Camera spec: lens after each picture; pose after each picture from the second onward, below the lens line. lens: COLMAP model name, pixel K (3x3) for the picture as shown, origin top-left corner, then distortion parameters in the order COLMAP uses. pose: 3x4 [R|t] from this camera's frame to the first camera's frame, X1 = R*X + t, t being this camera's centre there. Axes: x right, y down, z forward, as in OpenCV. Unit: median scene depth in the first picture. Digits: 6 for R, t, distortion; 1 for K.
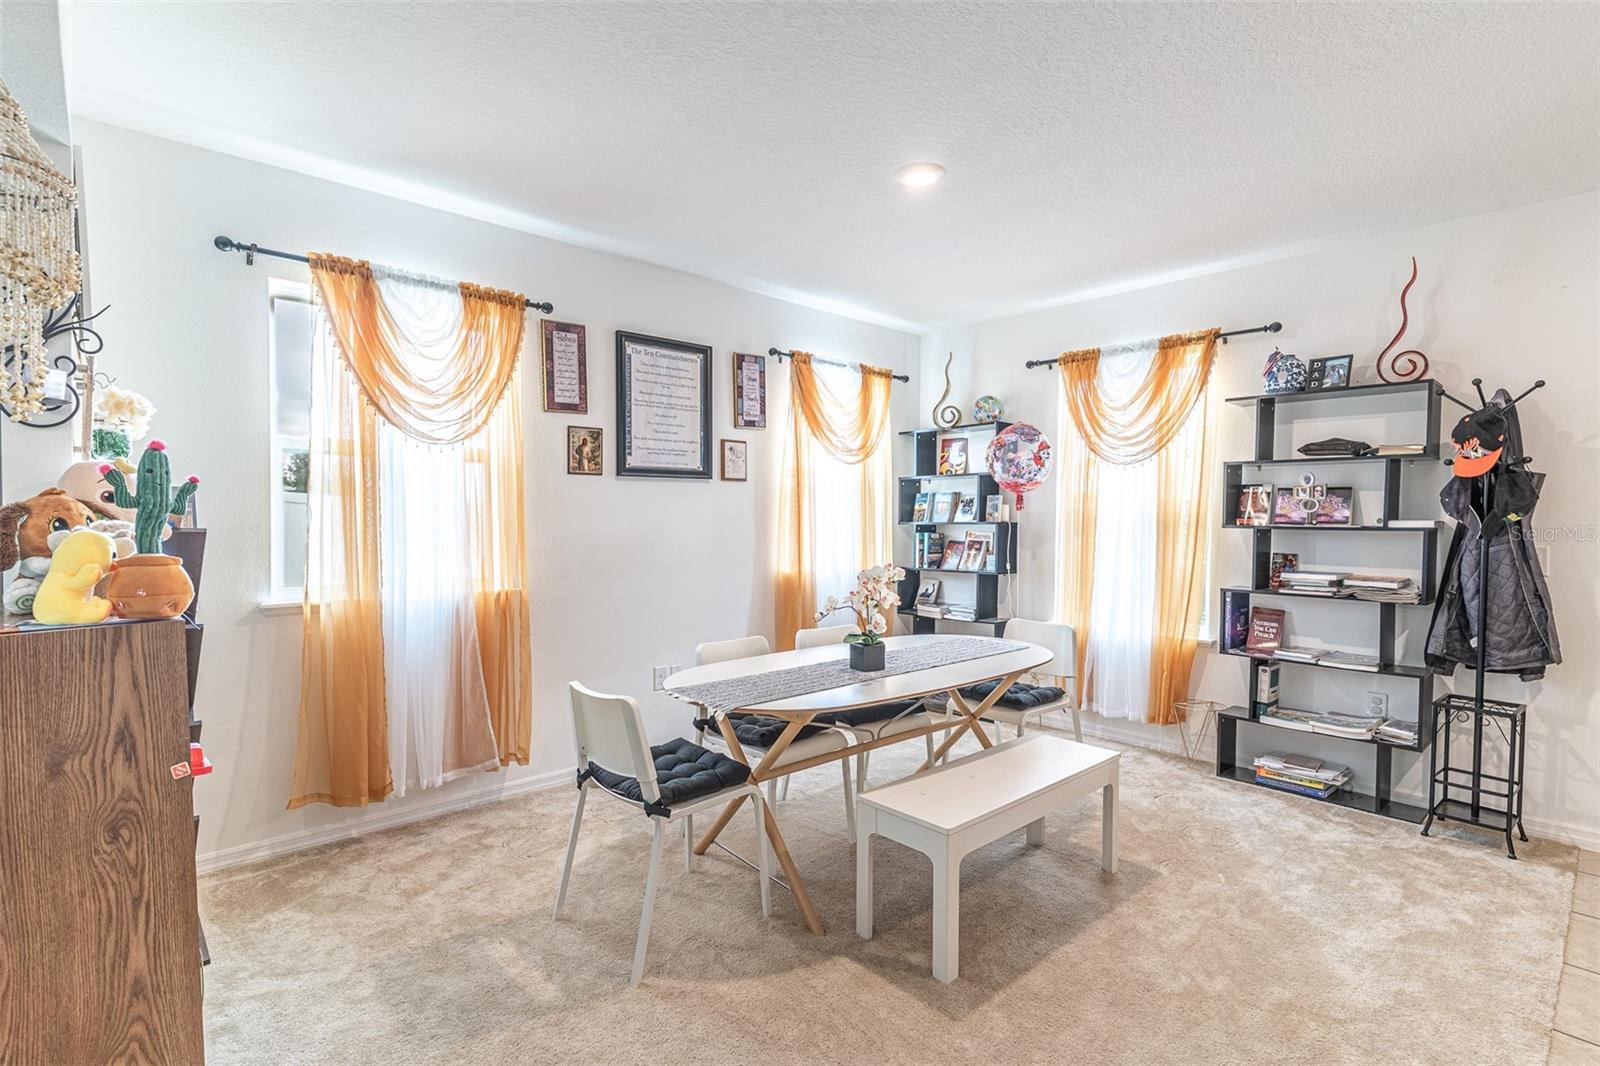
lens RADIAL K [[762.3, 0, 795.3], [0, 762.3, 528.7], [0, 0, 1]] dist [0.000586, -0.000852]
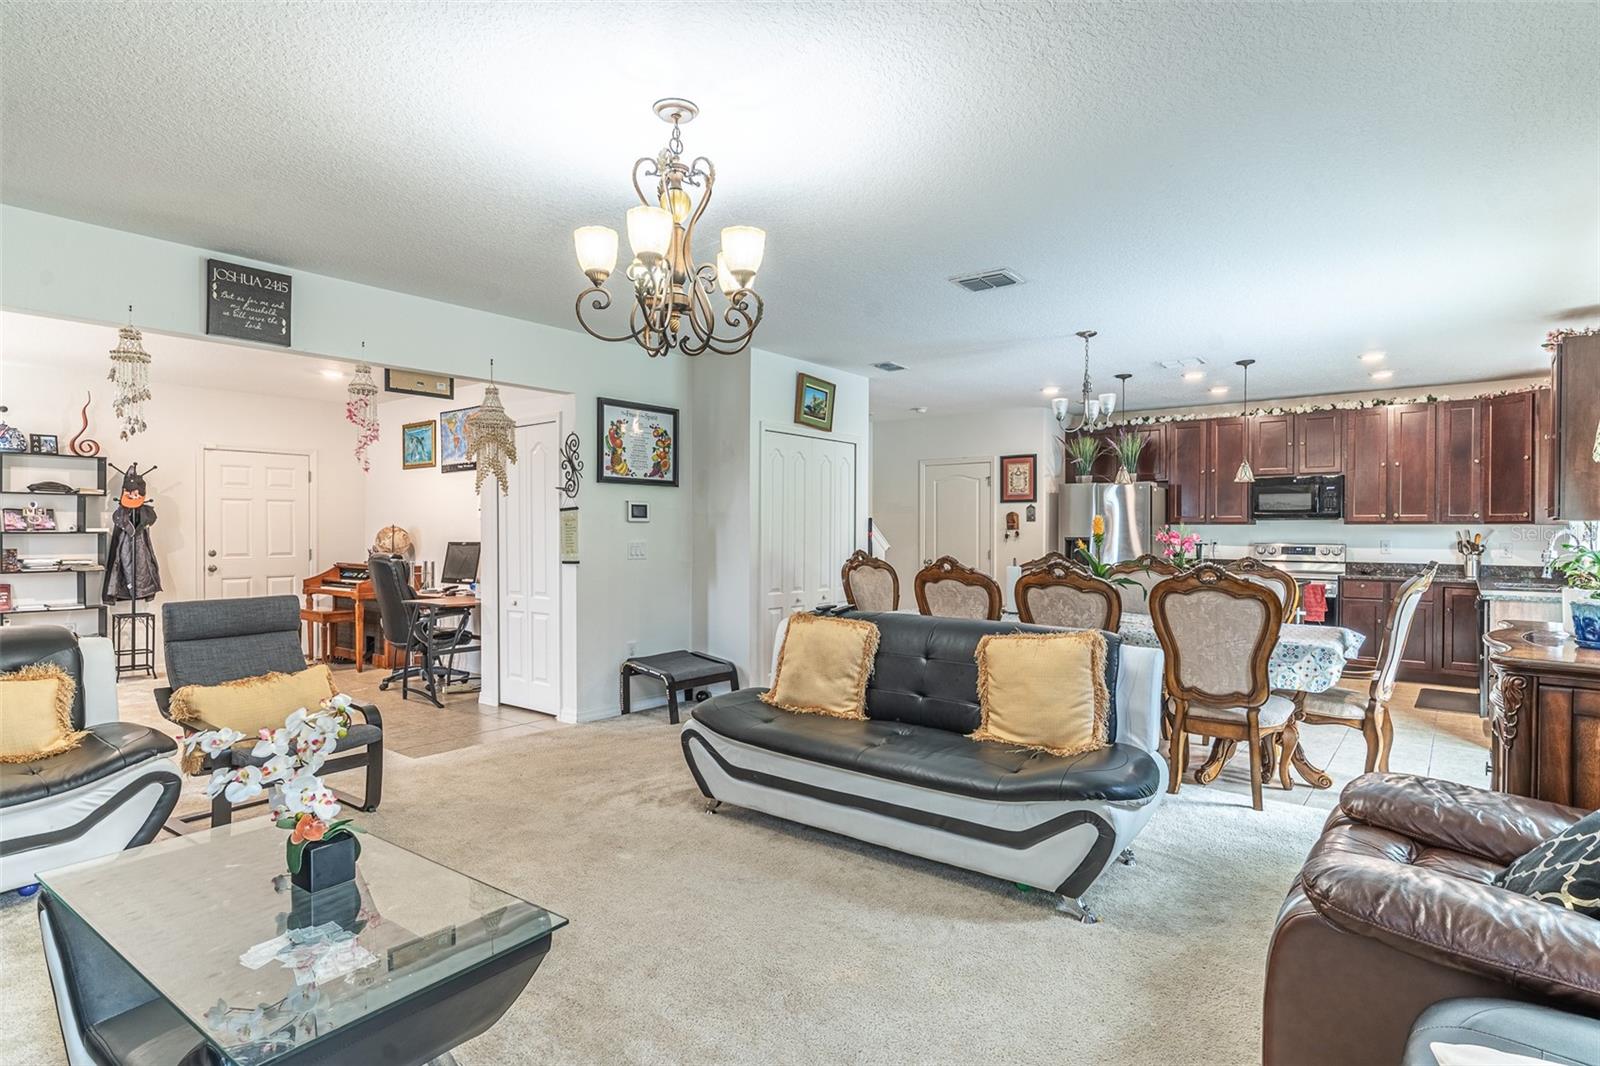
lens RADIAL K [[830.9, 0, 792.3], [0, 830.9, 535.8], [0, 0, 1]] dist [-0.003984, -0.002927]
pose [[-0.154233, -0.013249, 0.987946, -1.326664], [0.015116, 0.999761, 0.015767, 0.001395], [-0.987919, 0.017365, -0.153996, -0.368263]]
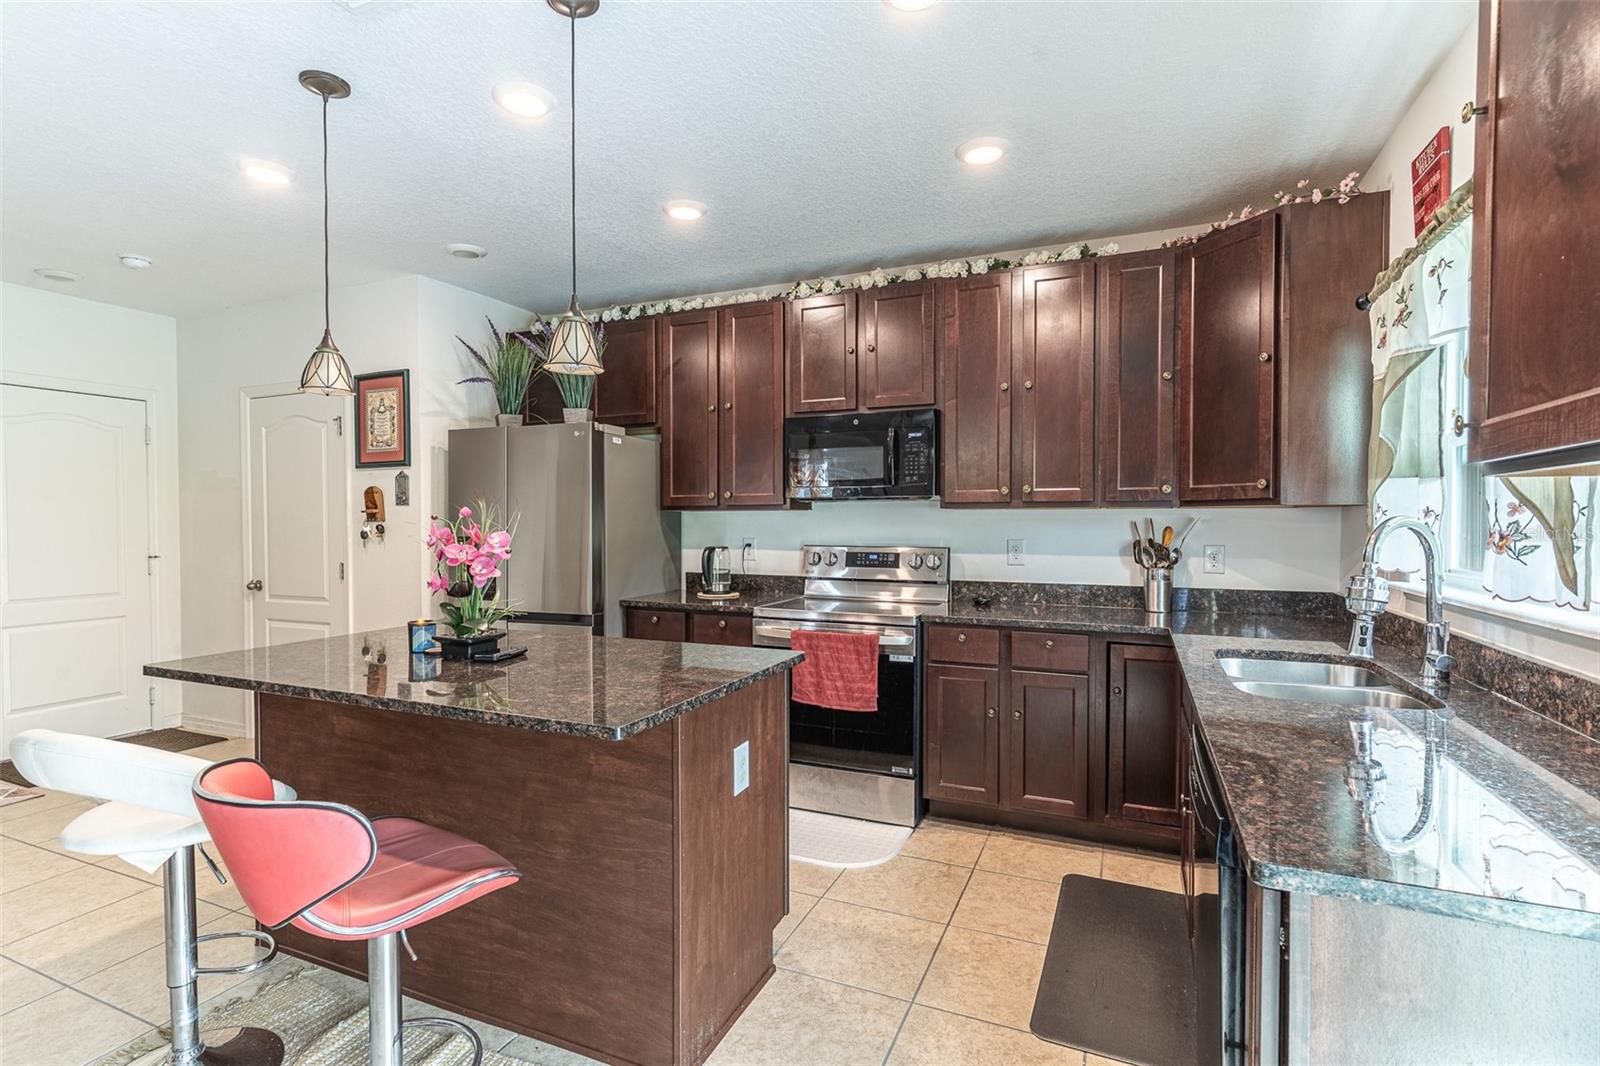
lens RADIAL K [[762.3, 0, 804.6], [0, 762.3, 534.8], [0, 0, 1]] dist [0.000586, -0.000852]
pose [[-0.412709, -0.019946, 0.910644, -0.345548], [0.016145, 0.999443, 0.029208, 0.027110], [-0.910720, 0.026757, -0.412158, -1.444340]]
